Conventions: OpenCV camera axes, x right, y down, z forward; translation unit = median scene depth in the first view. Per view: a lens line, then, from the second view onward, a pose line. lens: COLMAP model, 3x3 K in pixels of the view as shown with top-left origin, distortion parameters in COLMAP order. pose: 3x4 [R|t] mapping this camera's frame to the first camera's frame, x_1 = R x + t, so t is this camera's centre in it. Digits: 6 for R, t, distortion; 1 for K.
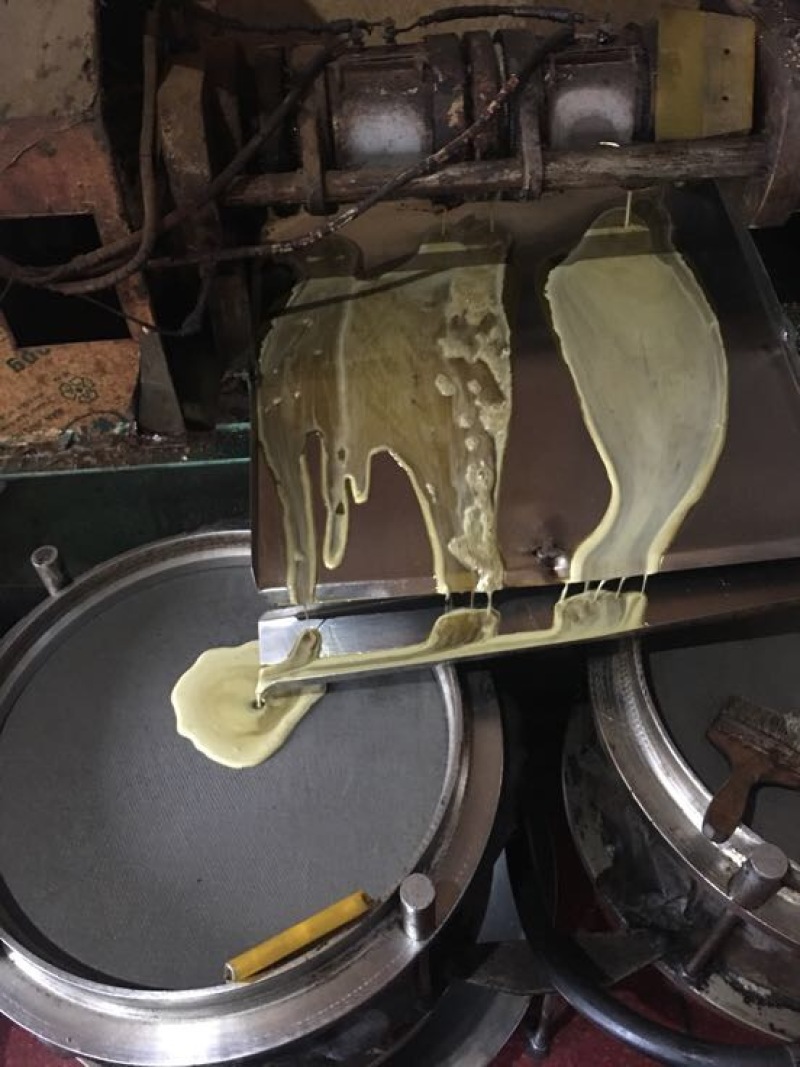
lens RADIAL K [[913.5, 0, 429.7], [0, 913.5, 533.8], [0, 0, 1]] dist [0.008145, -0.007313]
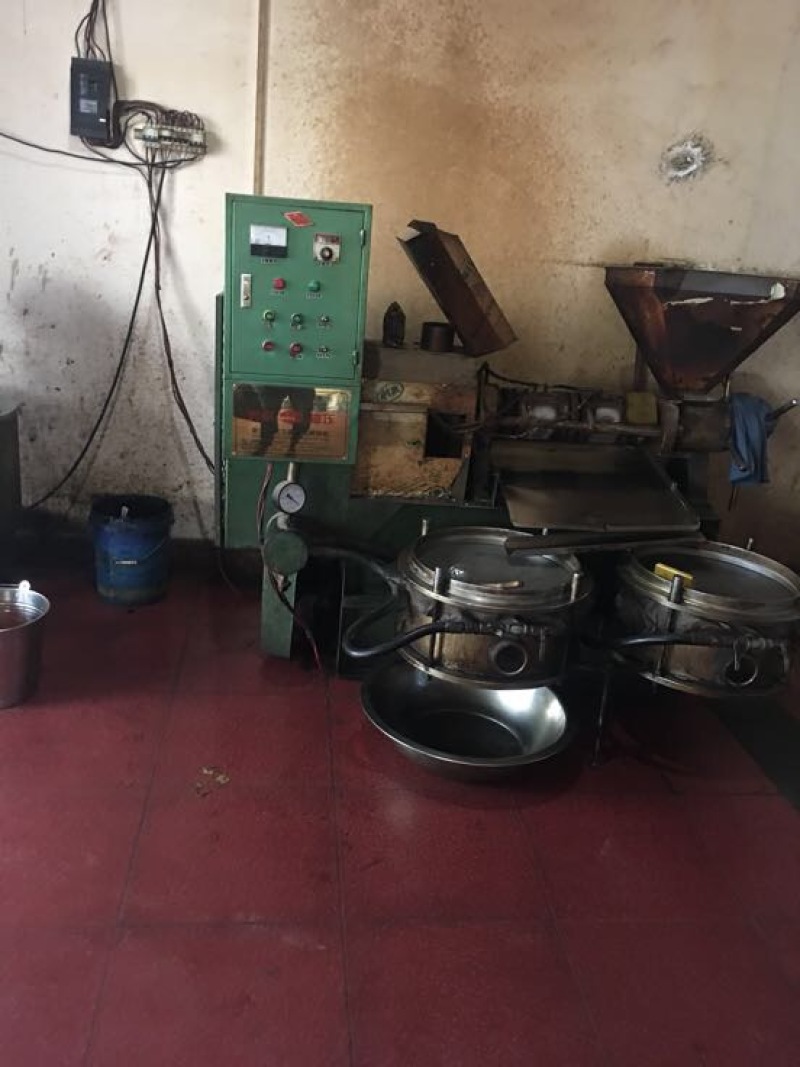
lens RADIAL K [[871.5, 0, 400.0], [0, 871.5, 533.5], [0, 0, 1]] dist [-0.055818, -0.011330]
pose [[0.994417, 0.101964, 0.027187, -0.587398], [-0.075914, 0.870179, -0.486853, 1.437489], [-0.073299, 0.482071, 0.873060, -1.395455]]
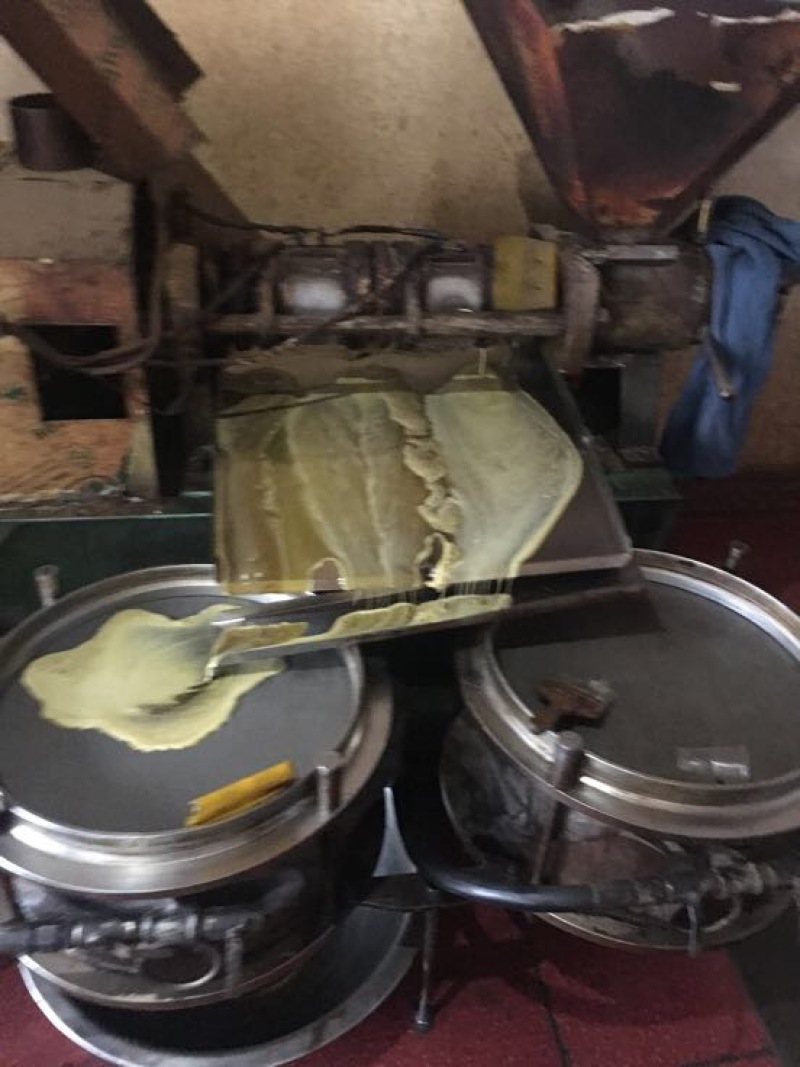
lens RADIAL K [[896.3, 0, 450.3], [0, 896.3, 553.0], [0, 0, 1]] dist [0.056444, -0.106117]
pose [[0.991885, 0.023111, 0.125018, -0.006102], [0.006997, 0.971925, -0.235186, 0.319083], [-0.126943, 0.234153, 0.963877, -0.348570]]
